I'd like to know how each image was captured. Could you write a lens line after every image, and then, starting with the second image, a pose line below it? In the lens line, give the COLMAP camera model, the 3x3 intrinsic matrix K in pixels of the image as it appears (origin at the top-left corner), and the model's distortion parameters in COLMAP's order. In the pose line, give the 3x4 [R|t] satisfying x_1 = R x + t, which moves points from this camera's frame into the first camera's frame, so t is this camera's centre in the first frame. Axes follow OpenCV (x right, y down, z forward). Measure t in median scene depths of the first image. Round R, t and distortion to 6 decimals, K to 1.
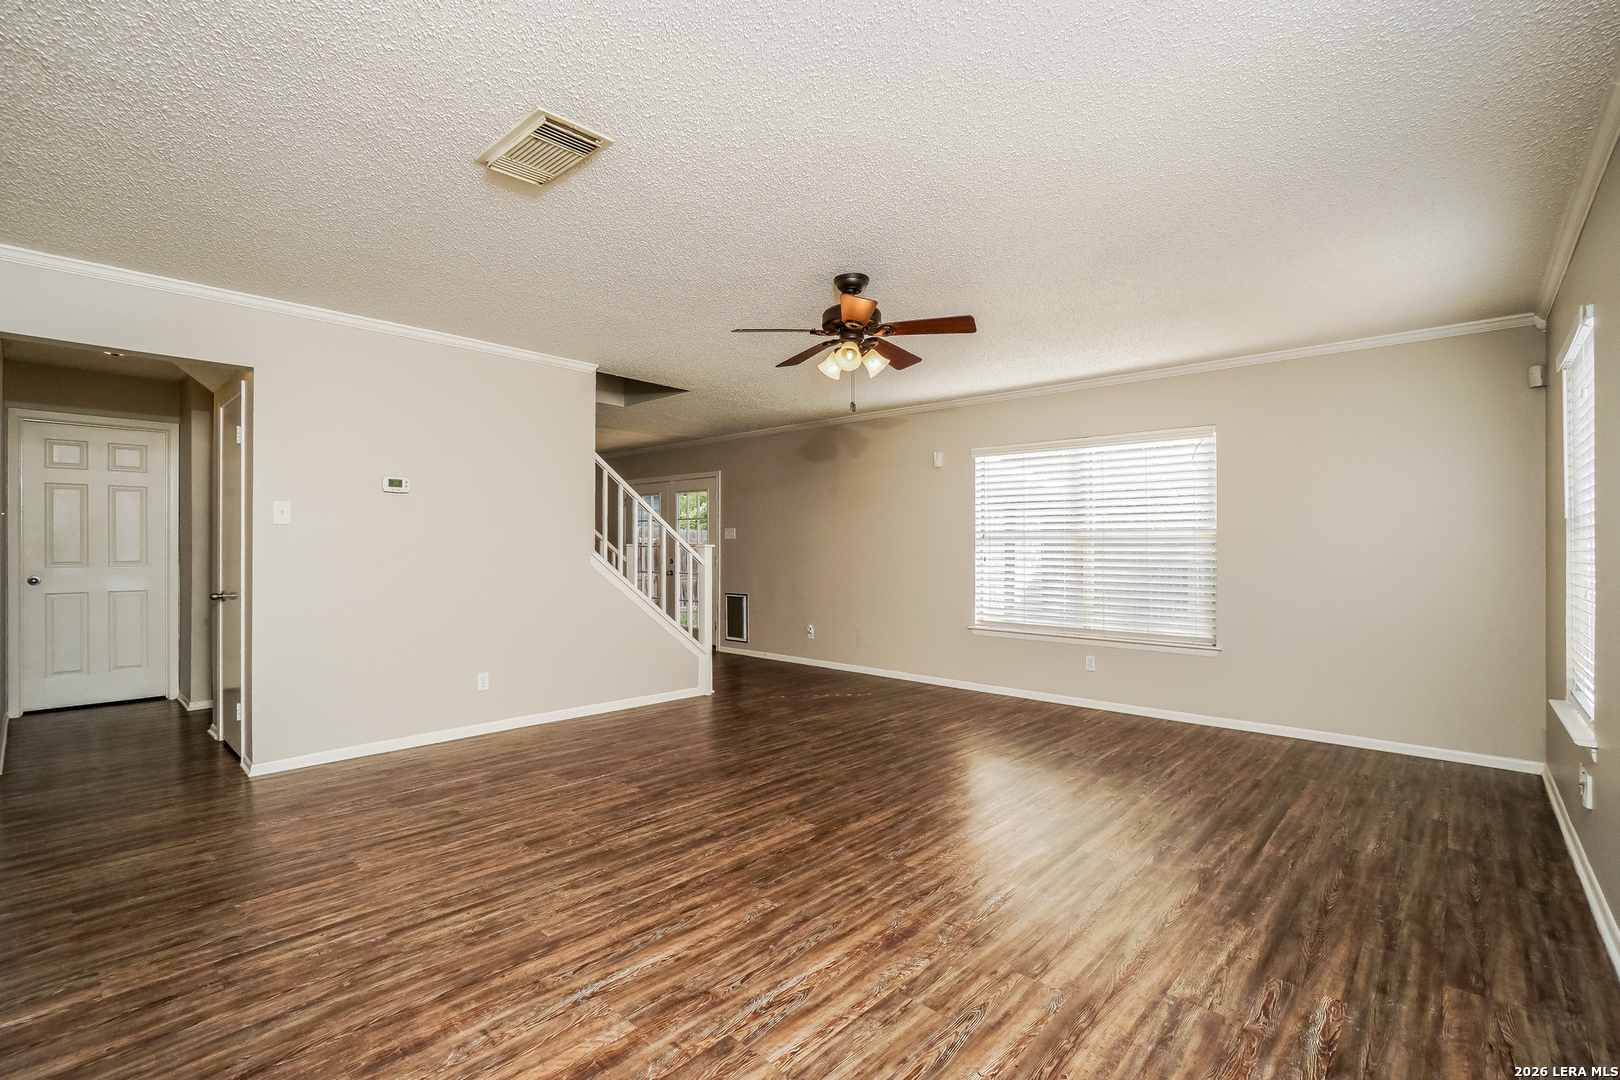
lens RADIAL K [[718.7, 0, 817.7], [0, 718.7, 556.2], [0, 0, 1]] dist [-0.031731, 0.006742]
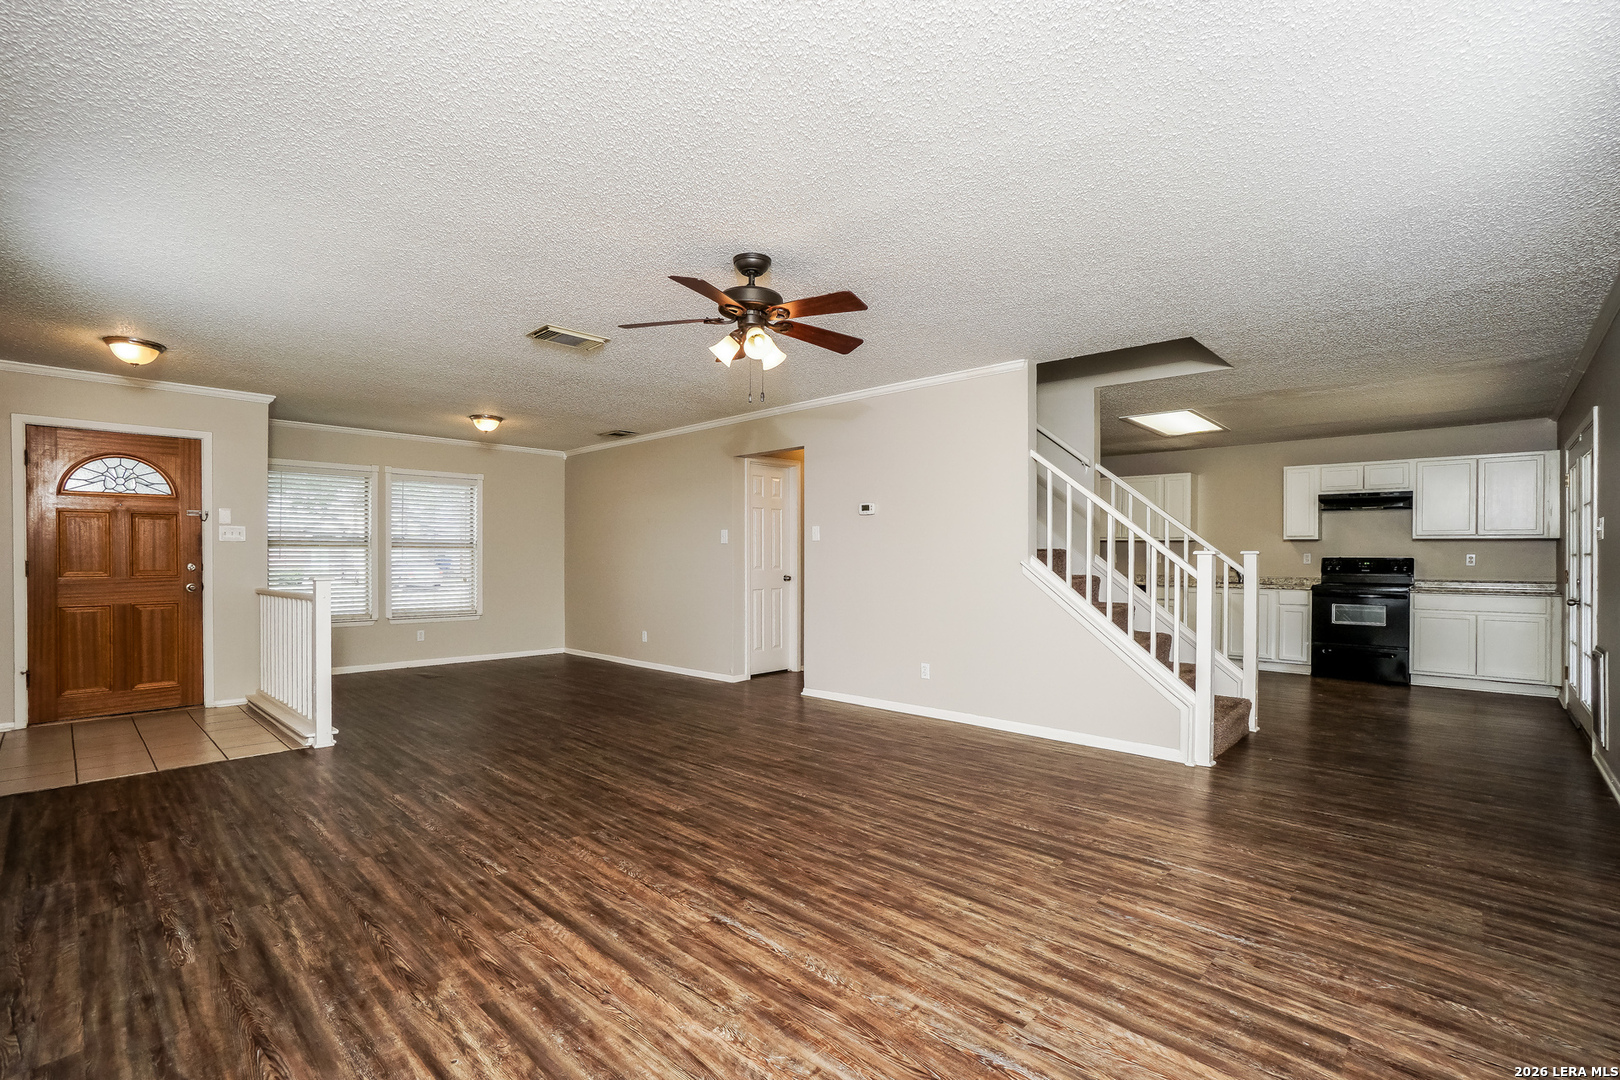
lens RADIAL K [[718.7, 0, 814.9], [0, 718.7, 550.4], [0, 0, 1]] dist [-0.031731, 0.006742]
pose [[-0.010085, -0.017301, -0.999799, 1.278125], [-0.012813, 0.999770, -0.017171, -0.018000], [0.999867, 0.012637, -0.010304, 1.384319]]
